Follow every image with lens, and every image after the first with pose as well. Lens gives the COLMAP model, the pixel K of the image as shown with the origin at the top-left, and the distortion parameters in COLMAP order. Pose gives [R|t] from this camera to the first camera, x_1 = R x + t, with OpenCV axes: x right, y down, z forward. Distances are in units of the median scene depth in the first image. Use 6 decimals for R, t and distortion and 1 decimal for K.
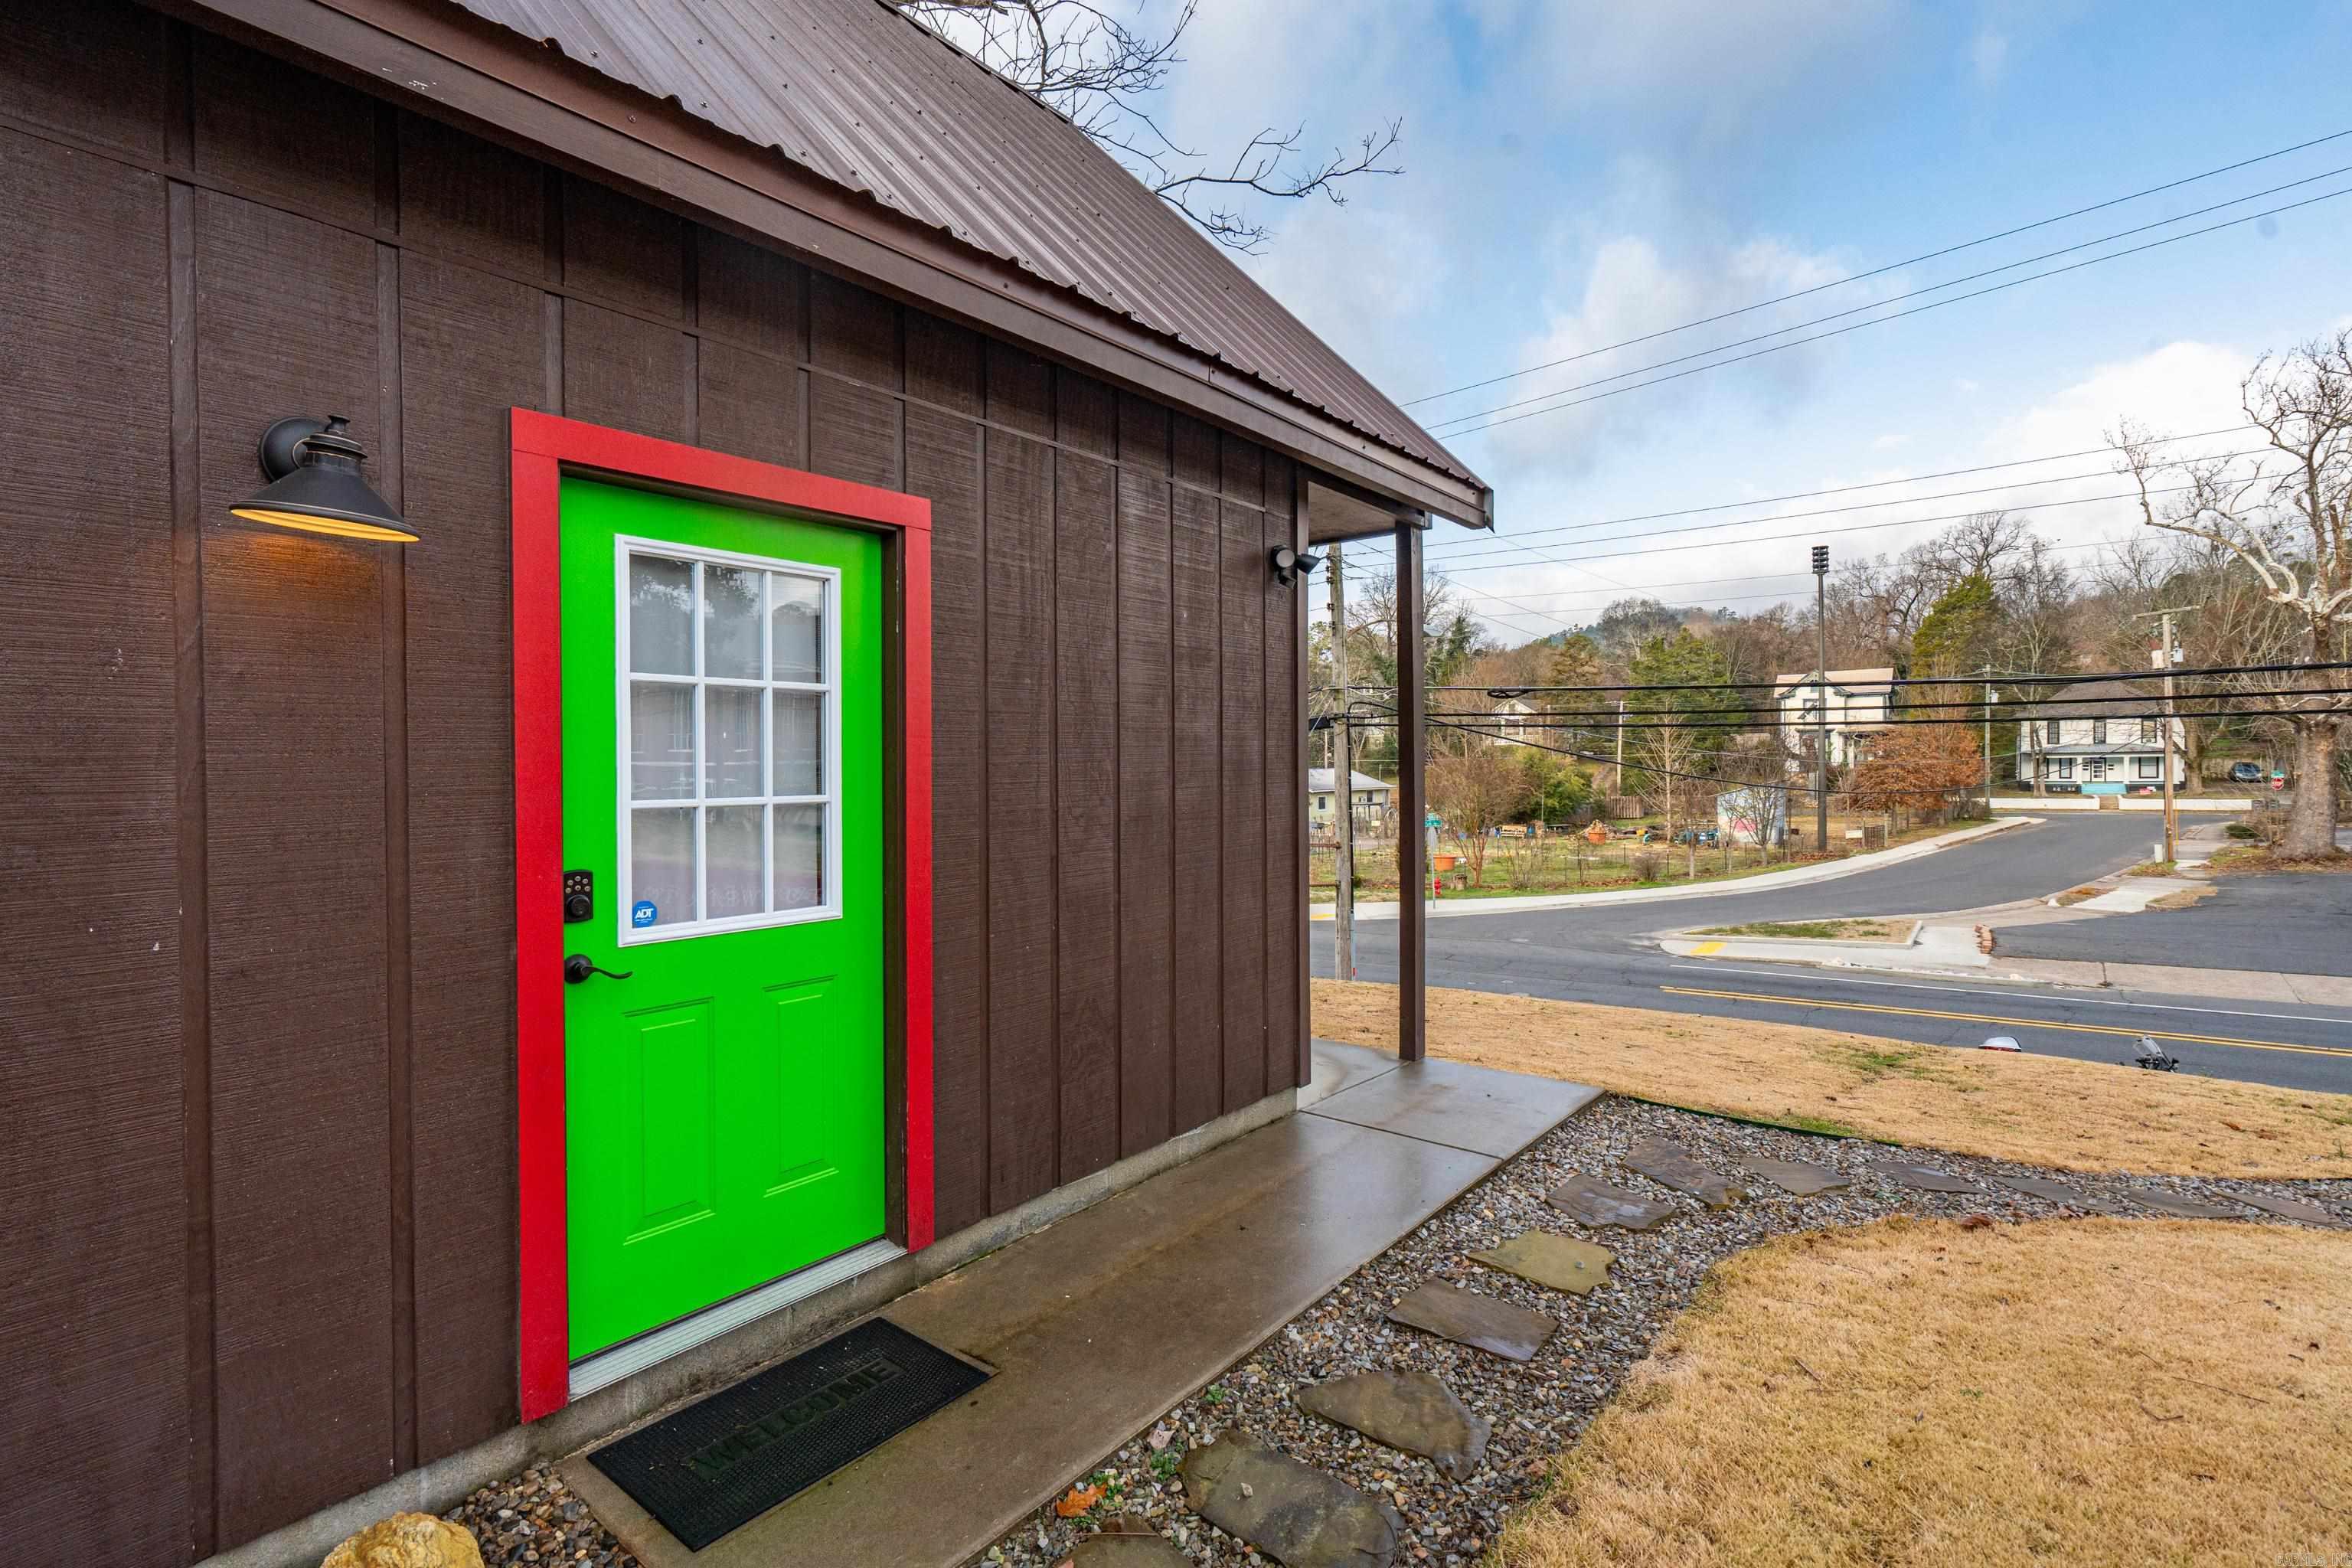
lens RADIAL K [[1053.9, 0, 1173.6], [0, 1053.9, 787.1], [0, 0, 1]] dist [-0.006493, 0.001127]
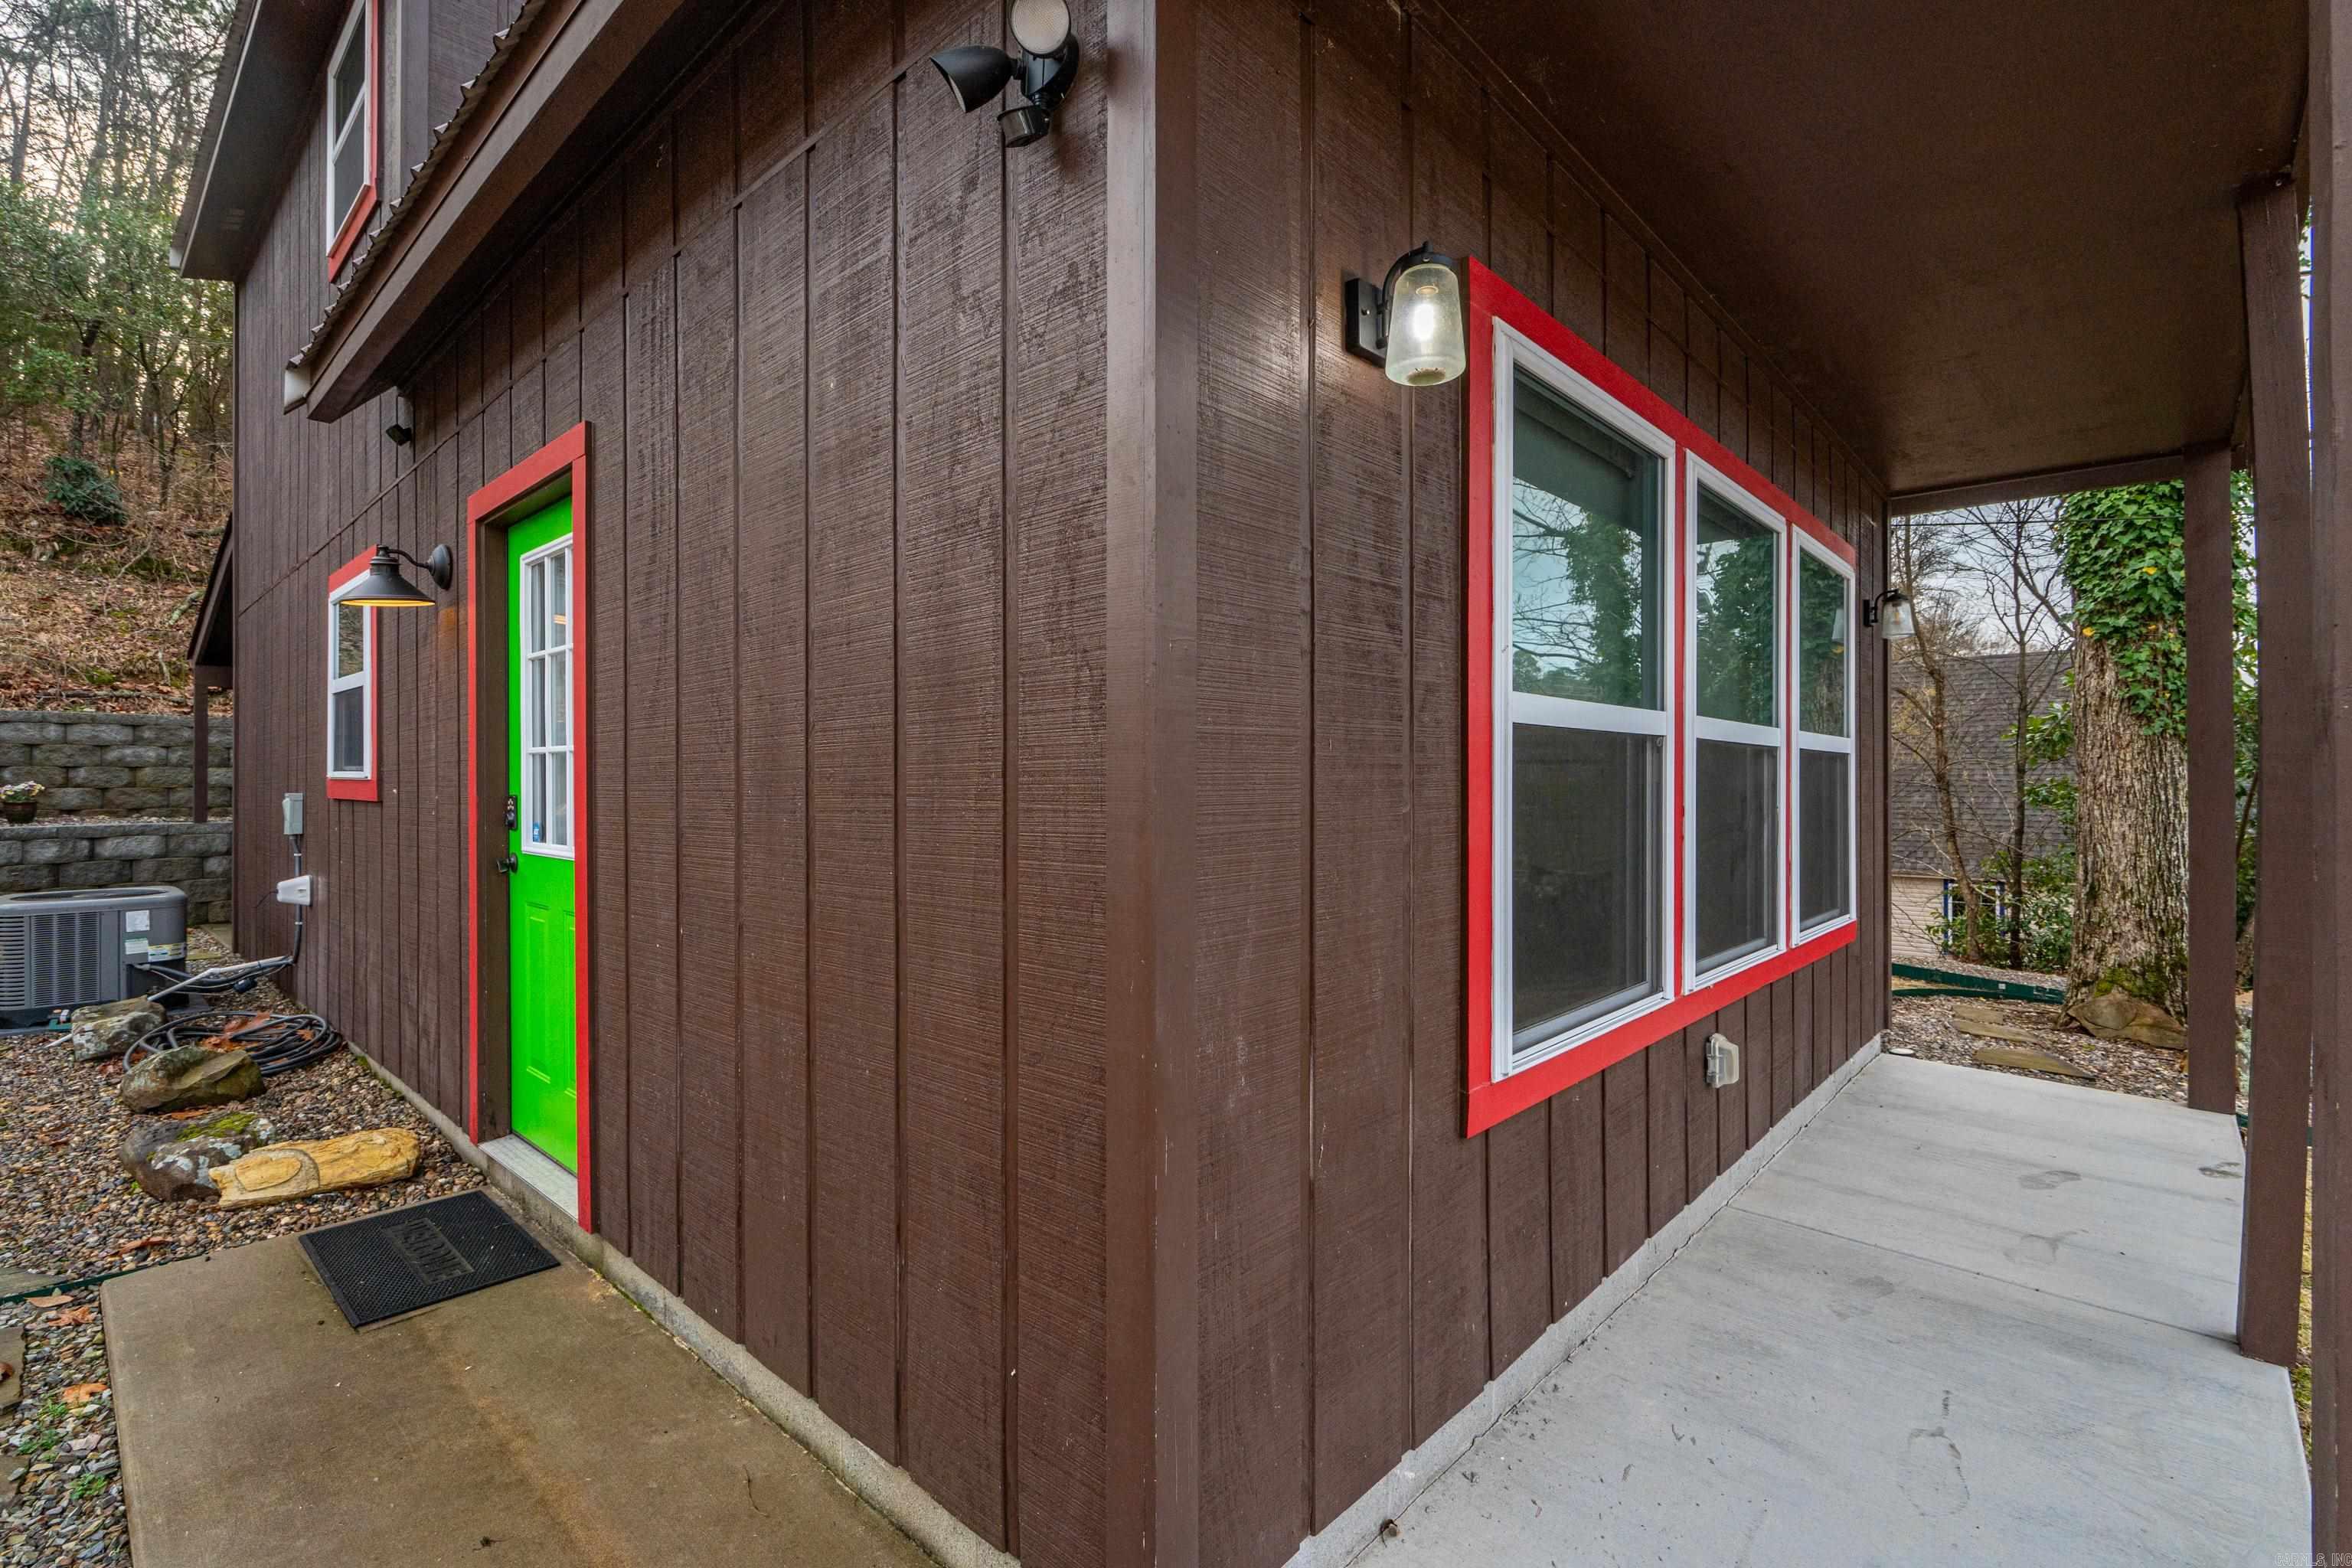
lens RADIAL K [[1053.9, 0, 1173.6], [0, 1053.9, 787.1], [0, 0, 1]] dist [-0.006493, 0.001127]
pose [[-0.052199, 0.010638, -0.998580, 0.615413], [-0.023636, 0.999650, 0.011885, 0.021956], [0.998357, 0.024223, -0.051929, 1.460663]]
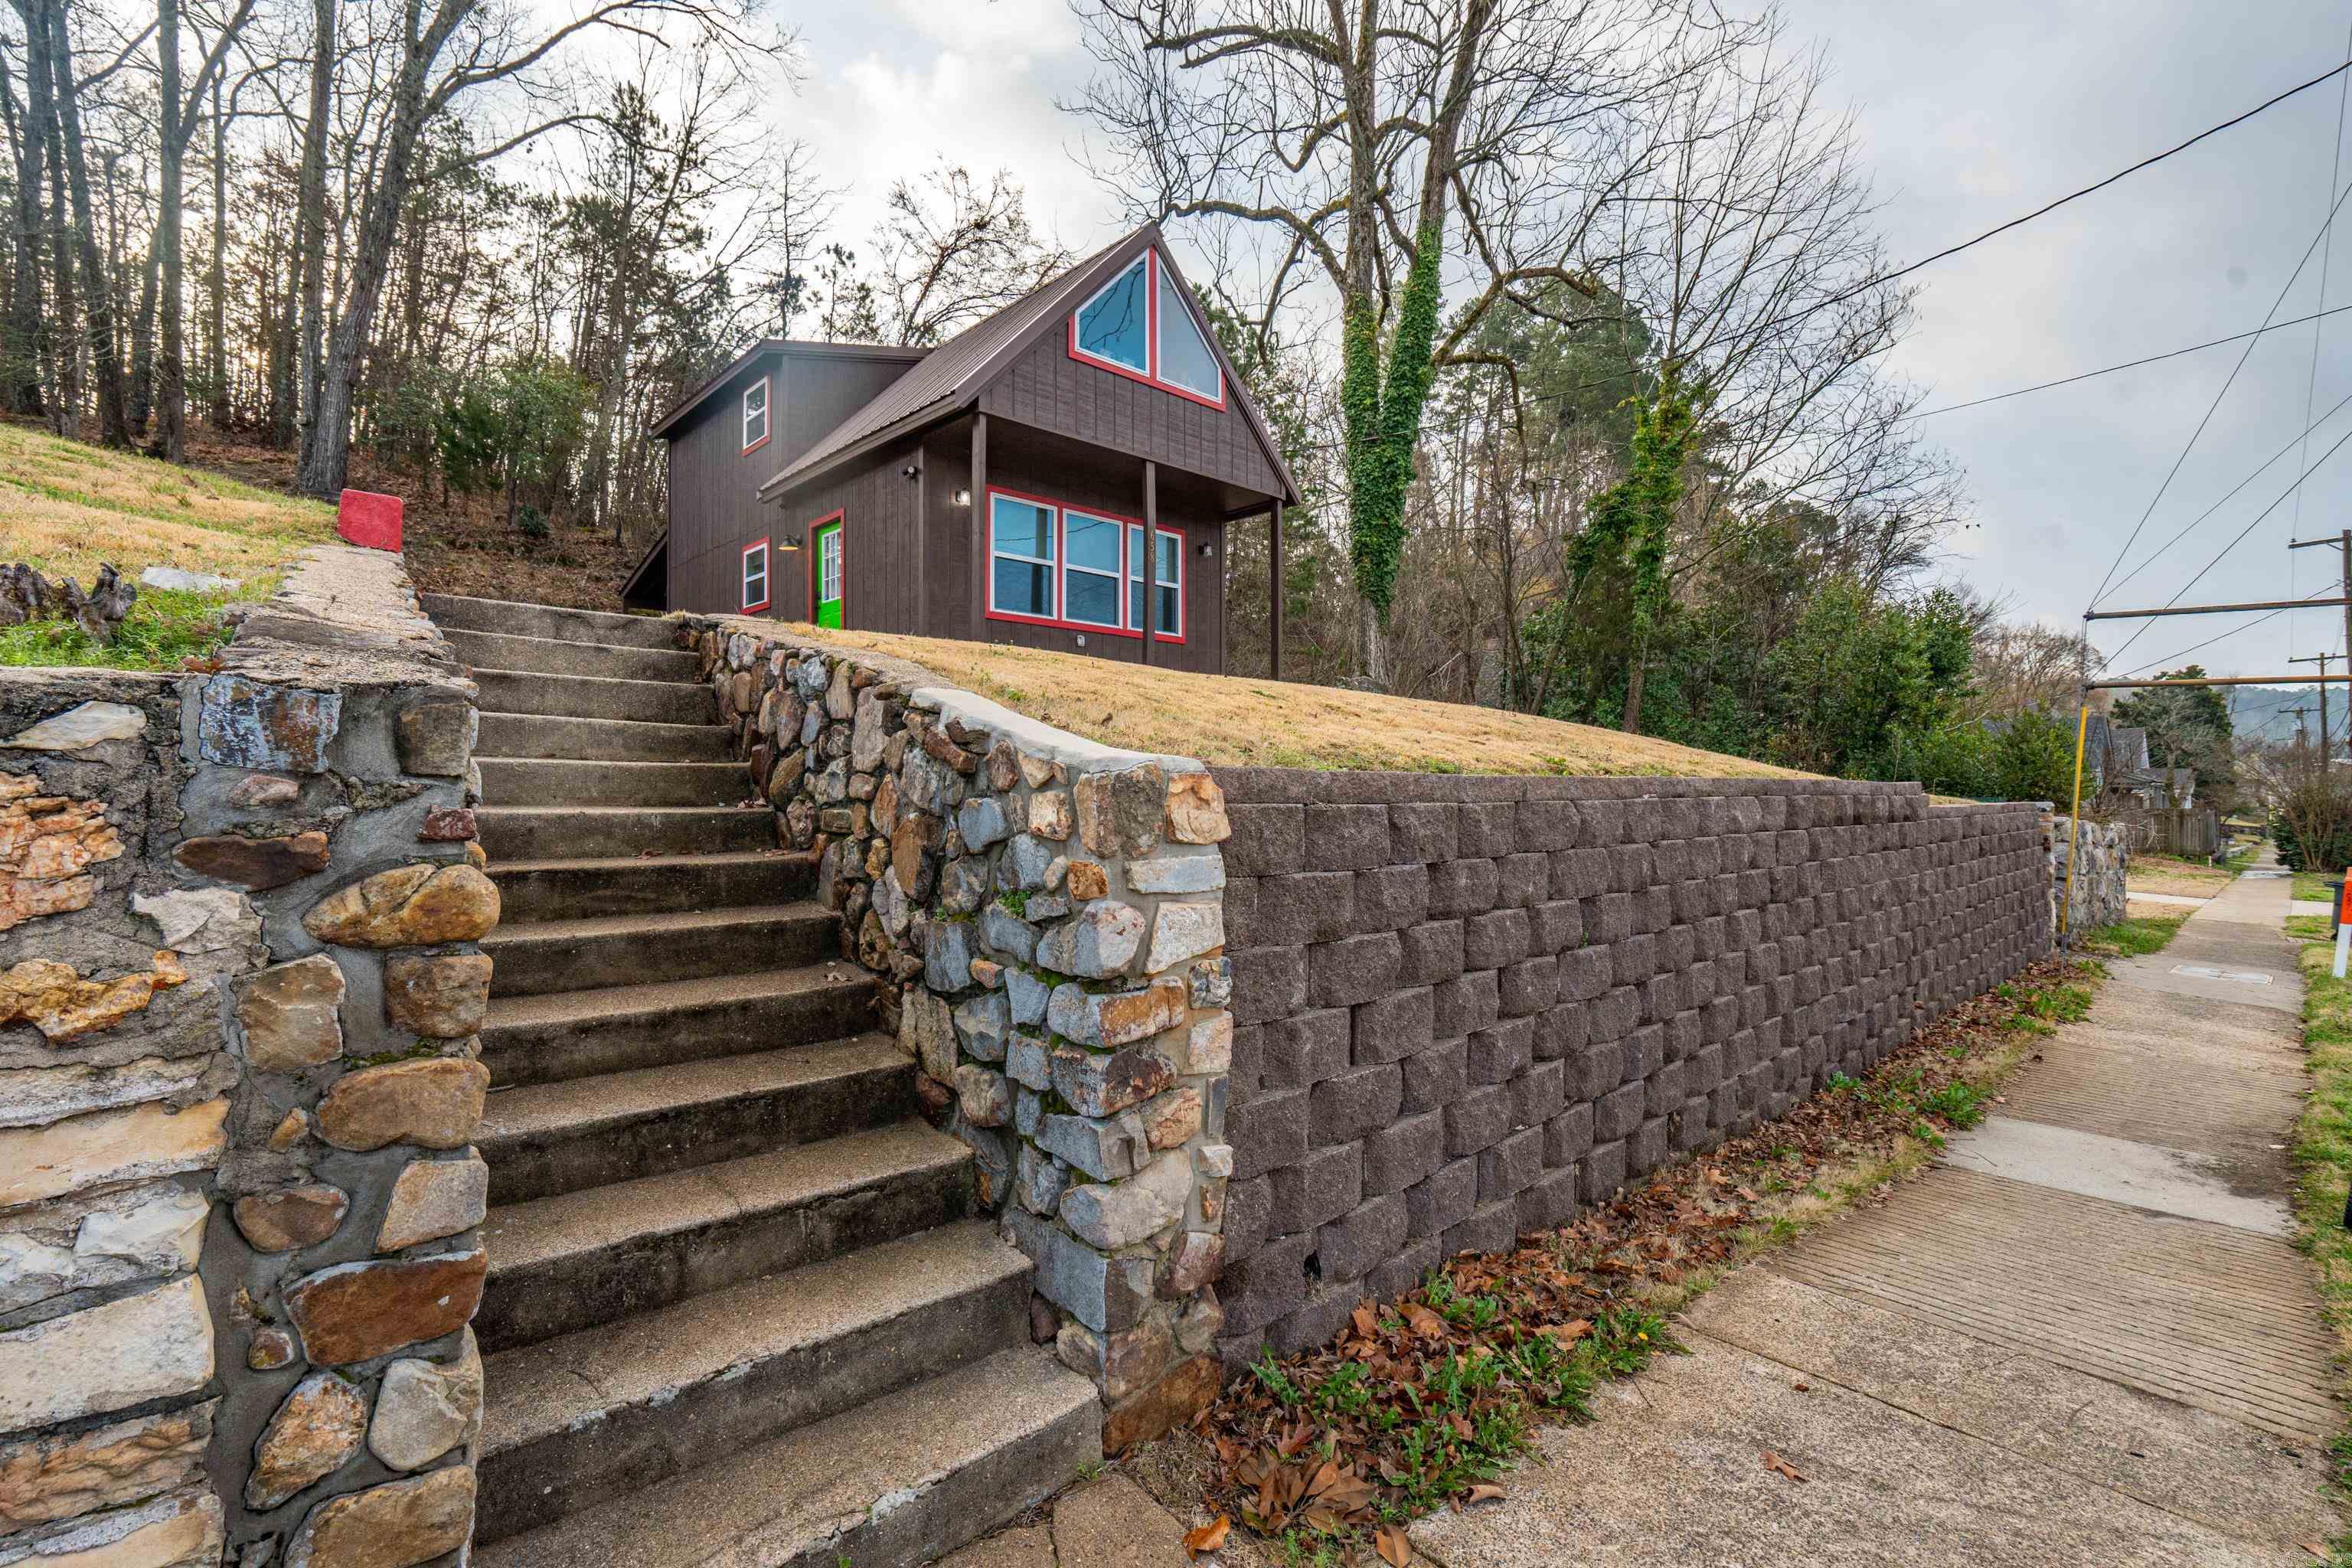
lens RADIAL K [[1053.9, 0, 1173.6], [0, 1053.9, 787.1], [0, 0, 1]] dist [-0.006493, 0.001127]
pose [[-0.123128, 0.001704, -0.992389, 3.970437], [-0.024398, 0.999691, 0.004744, 0.855155], [0.992091, 0.024797, -0.123049, 2.863045]]
